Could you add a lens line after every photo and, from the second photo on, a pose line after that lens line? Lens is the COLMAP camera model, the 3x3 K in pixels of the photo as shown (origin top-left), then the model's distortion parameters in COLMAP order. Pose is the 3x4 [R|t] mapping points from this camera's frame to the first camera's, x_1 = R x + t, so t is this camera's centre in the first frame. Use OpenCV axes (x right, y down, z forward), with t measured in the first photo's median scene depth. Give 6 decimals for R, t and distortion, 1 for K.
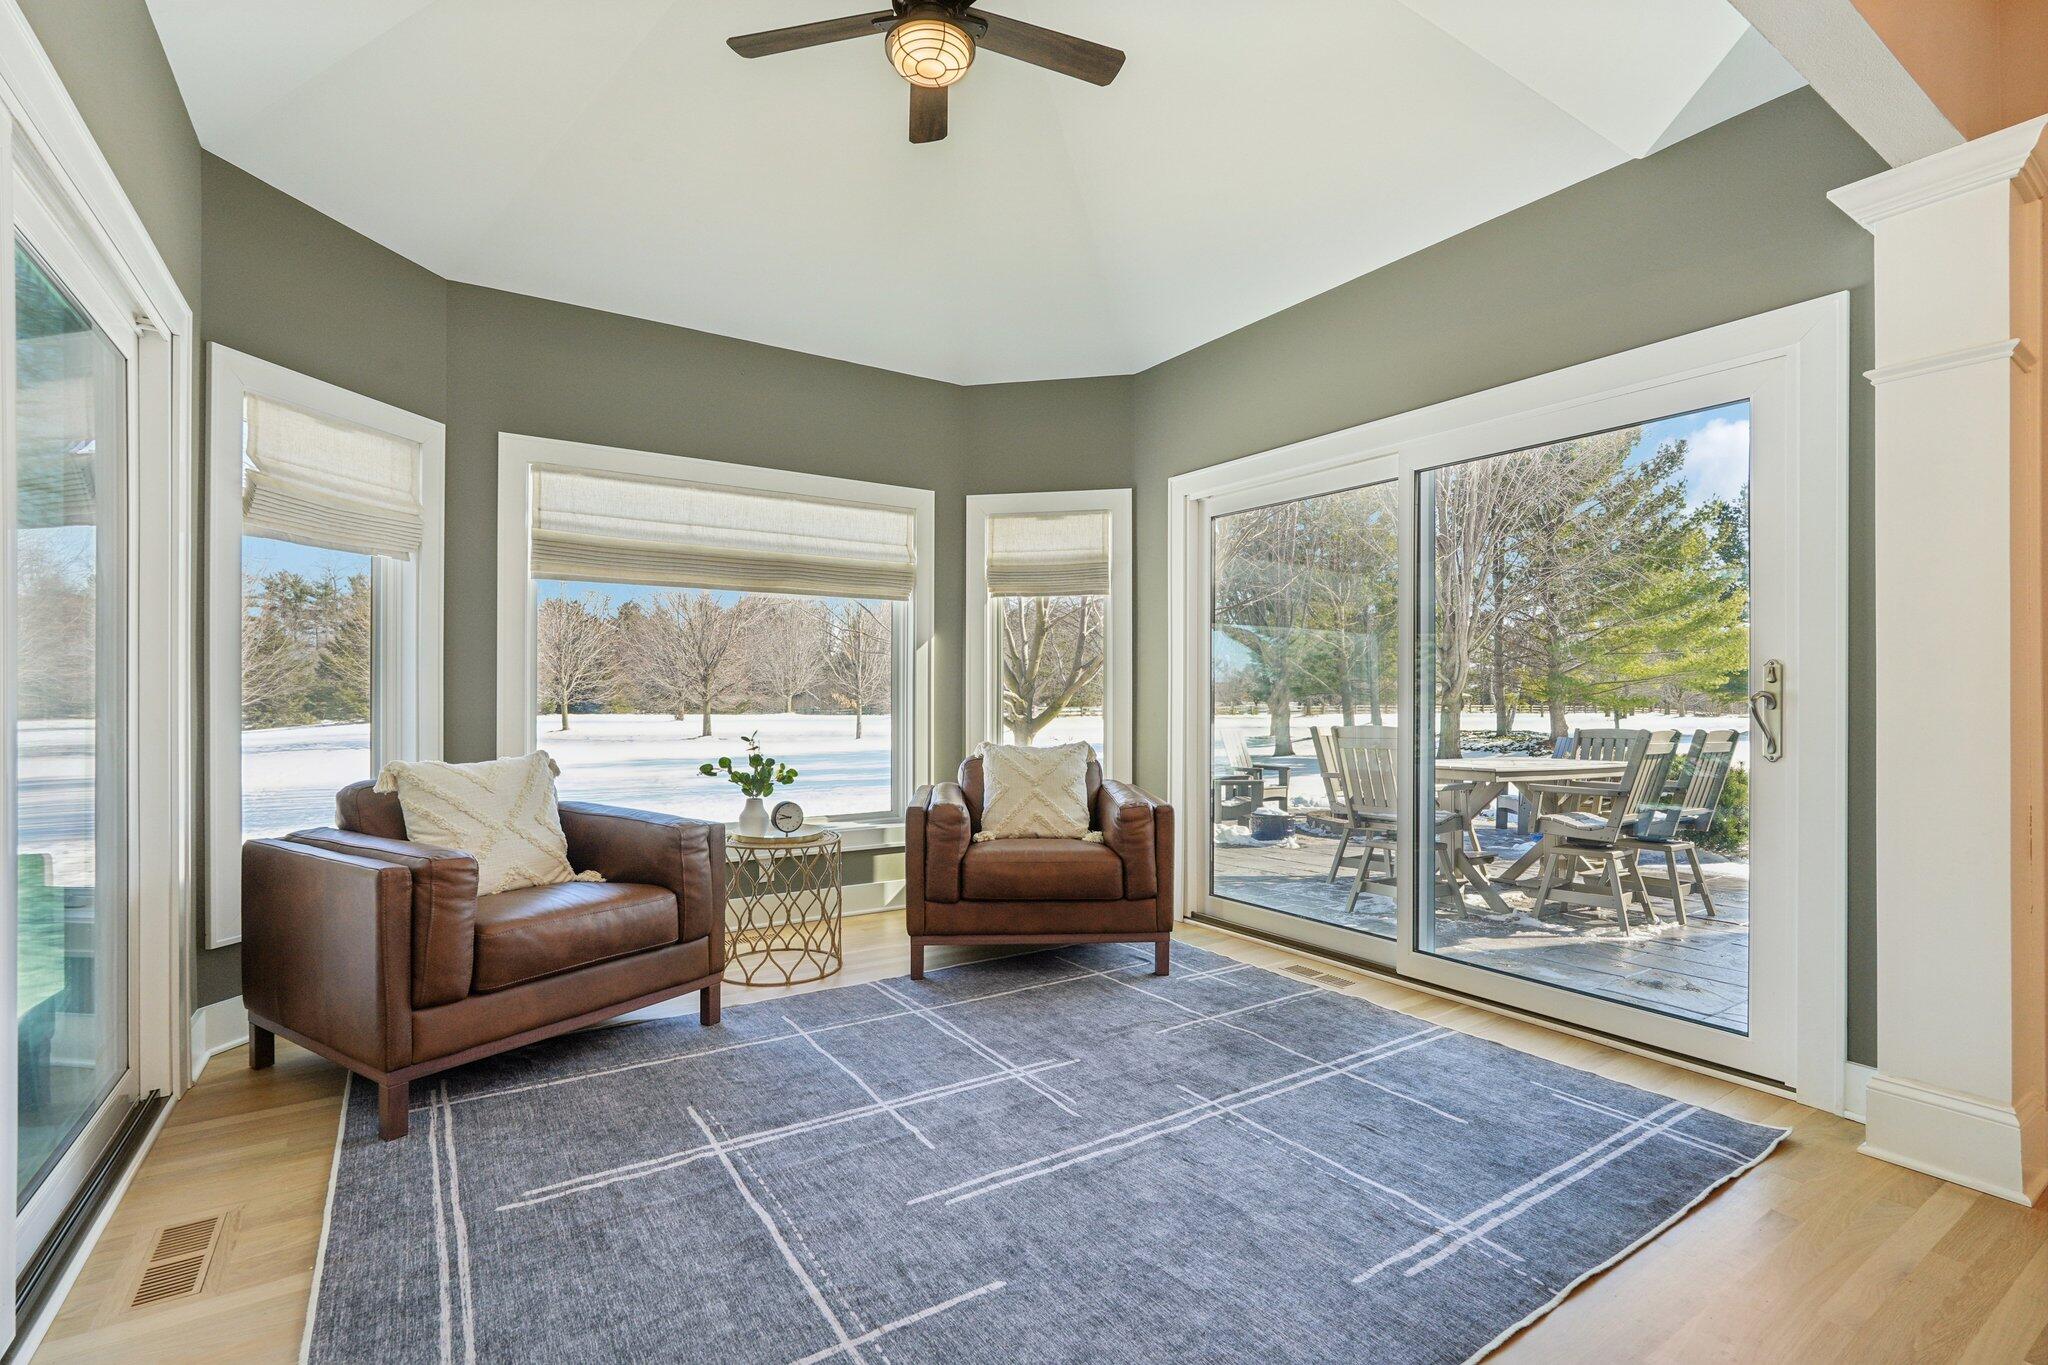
lens RADIAL K [[940.6, 0, 1017.0], [0, 940.6, 688.0], [0, 0, 1]] dist [-0.007490, 0.002833]
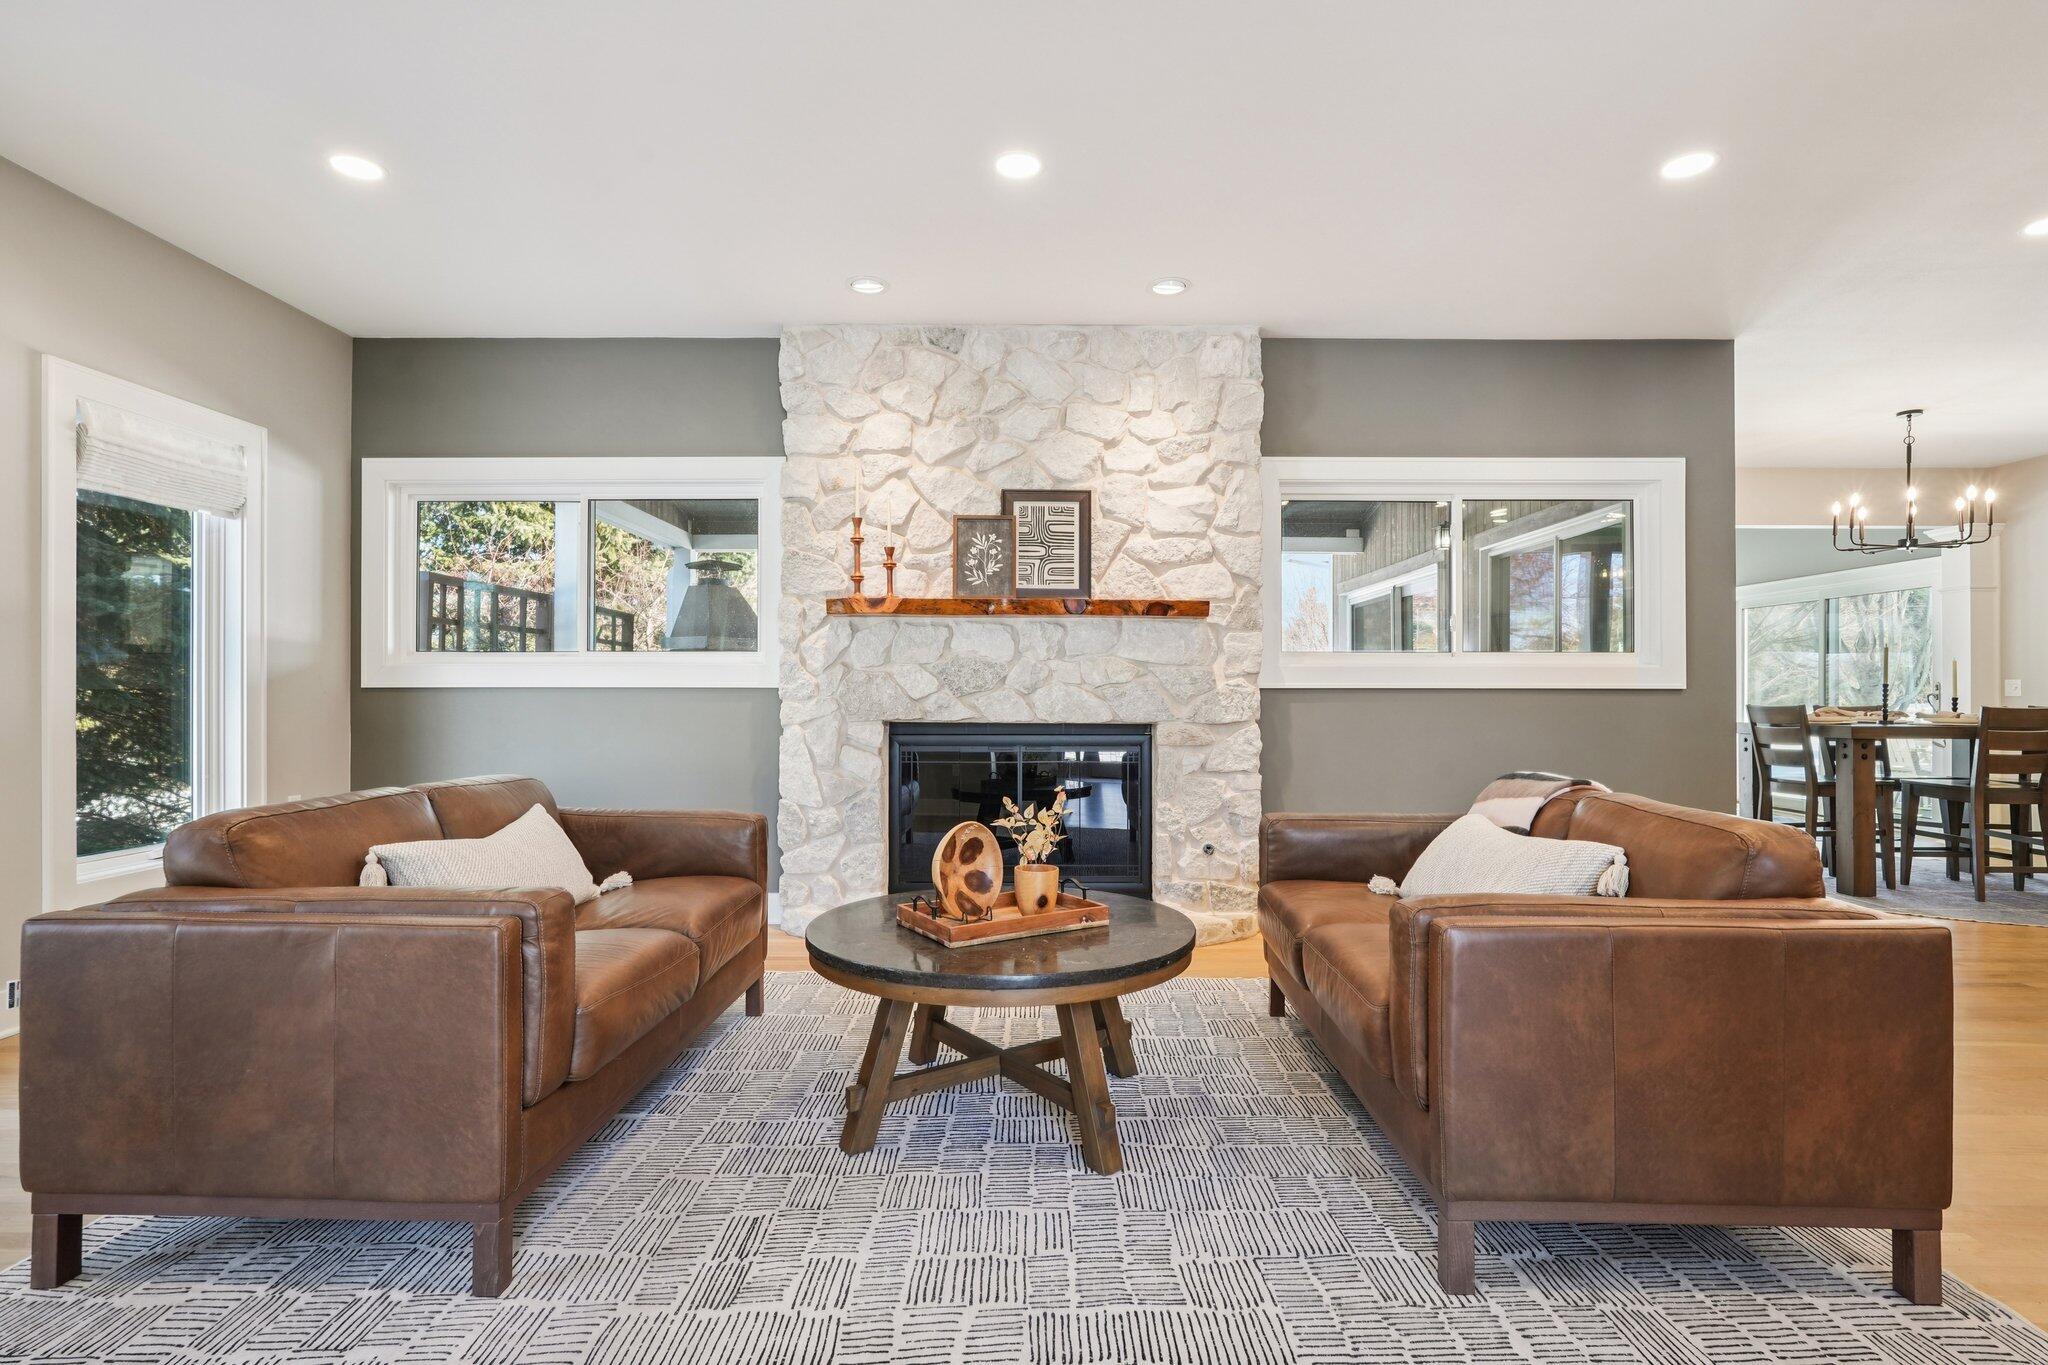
lens RADIAL K [[1025.8, 0, 1020.3], [0, 1025.8, 669.7], [0, 0, 1]] dist [0.005397, 0.001700]
pose [[0.834261, -0.001986, -0.551367, 0.170387], [-0.002186, 0.999974, -0.006908, -0.029021], [0.551366, 0.006969, 0.834234, -2.216384]]
